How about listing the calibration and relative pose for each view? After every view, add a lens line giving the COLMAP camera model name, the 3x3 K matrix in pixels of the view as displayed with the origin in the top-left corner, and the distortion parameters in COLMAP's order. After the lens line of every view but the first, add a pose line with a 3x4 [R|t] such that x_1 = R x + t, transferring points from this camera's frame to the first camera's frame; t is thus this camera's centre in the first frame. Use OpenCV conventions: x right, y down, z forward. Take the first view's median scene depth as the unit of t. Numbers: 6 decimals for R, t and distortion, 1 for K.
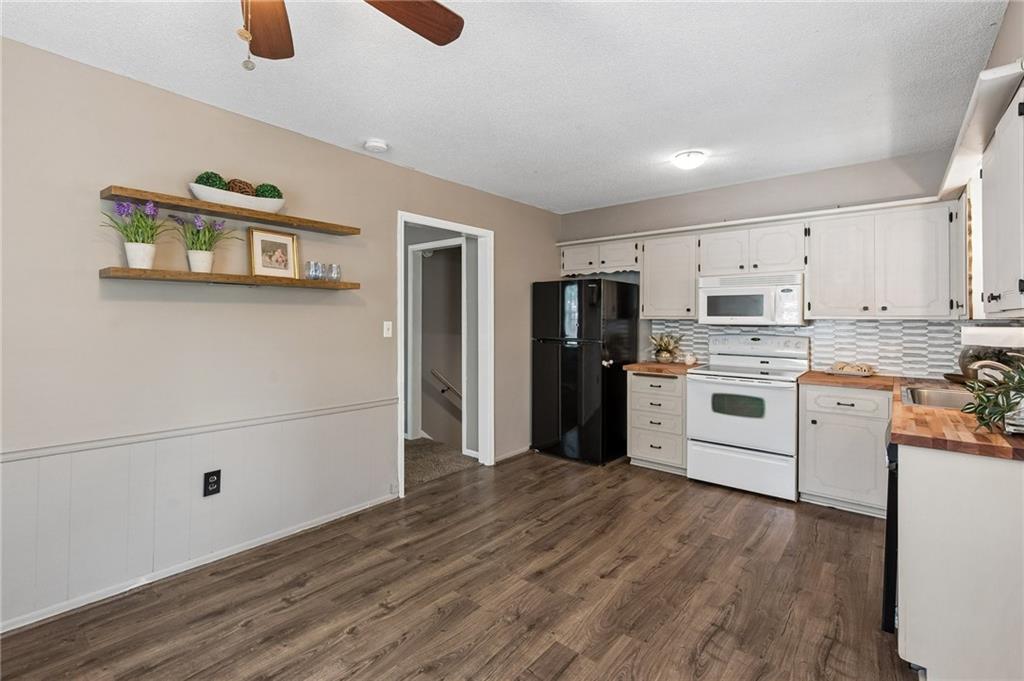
lens RADIAL K [[460.9, 0, 499.5], [0, 460.9, 320.0], [0, 0, 1]] dist [0.000465, -0.000030]
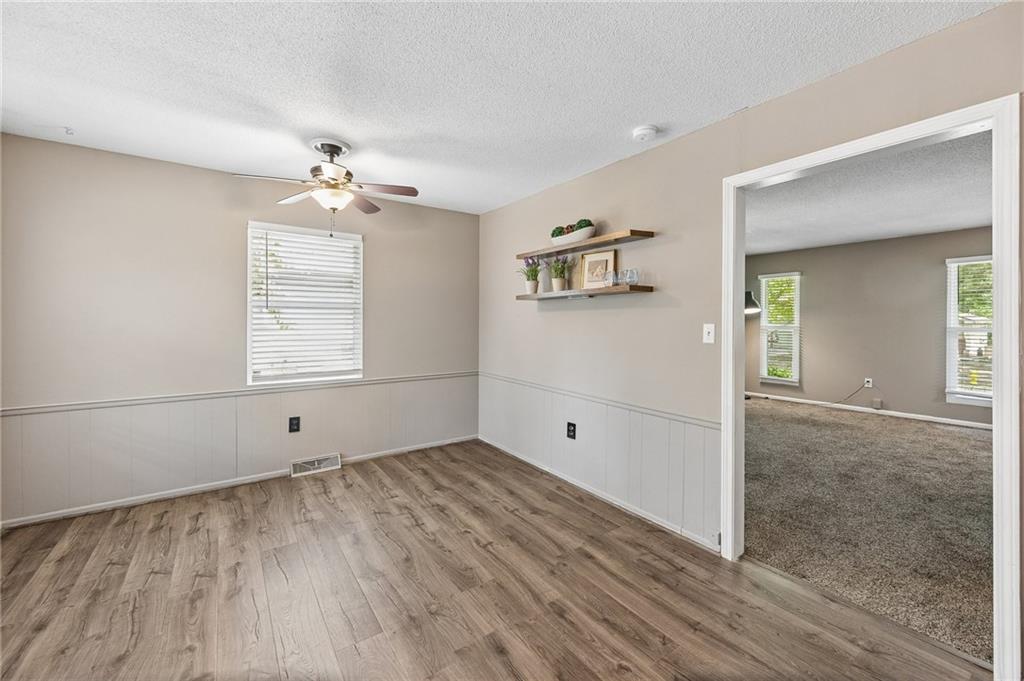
lens RADIAL K [[405.4, 0, 514.3], [0, 405.4, 325.0], [0, 0, 1]] dist [0.000717, -0.000368]
pose [[-0.233712, 0.001493, -0.972305, 0.740601], [-0.002386, 0.999995, 0.002109, 0.006437], [0.972303, 0.002813, -0.233707, 1.183827]]
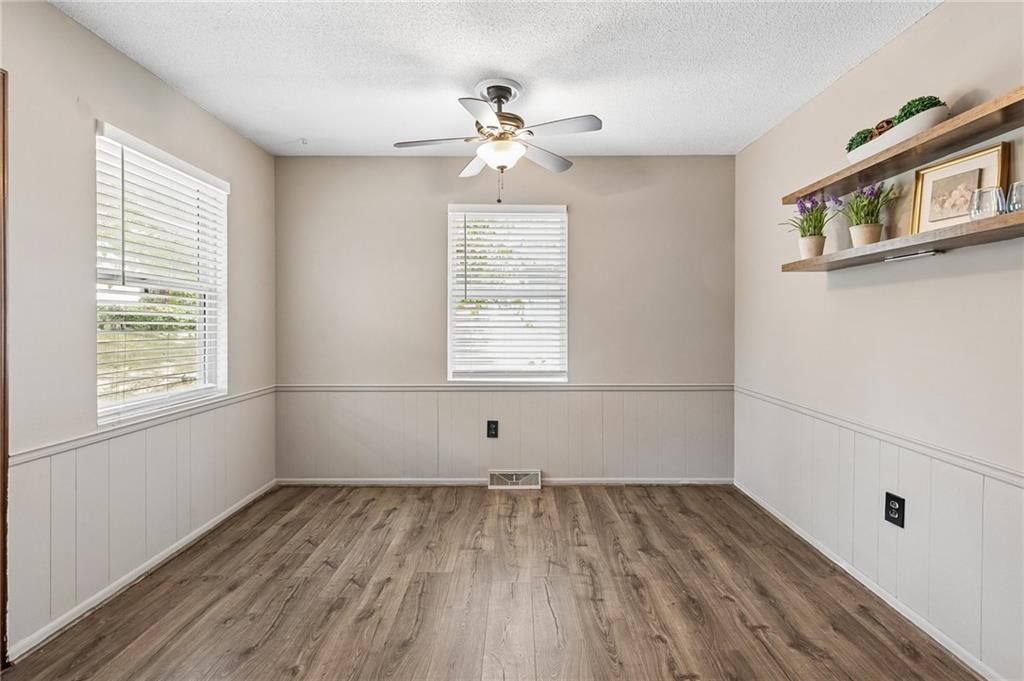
lens RADIAL K [[460.9, 0, 520.4], [0, 460.9, 323.9], [0, 0, 1]] dist [0.000465, -0.000030]
pose [[-0.752701, -0.004131, -0.658349, 0.409489], [-0.003484, 0.999991, -0.002292, 0.038235], [0.658353, 0.000568, -0.752709, 1.232854]]
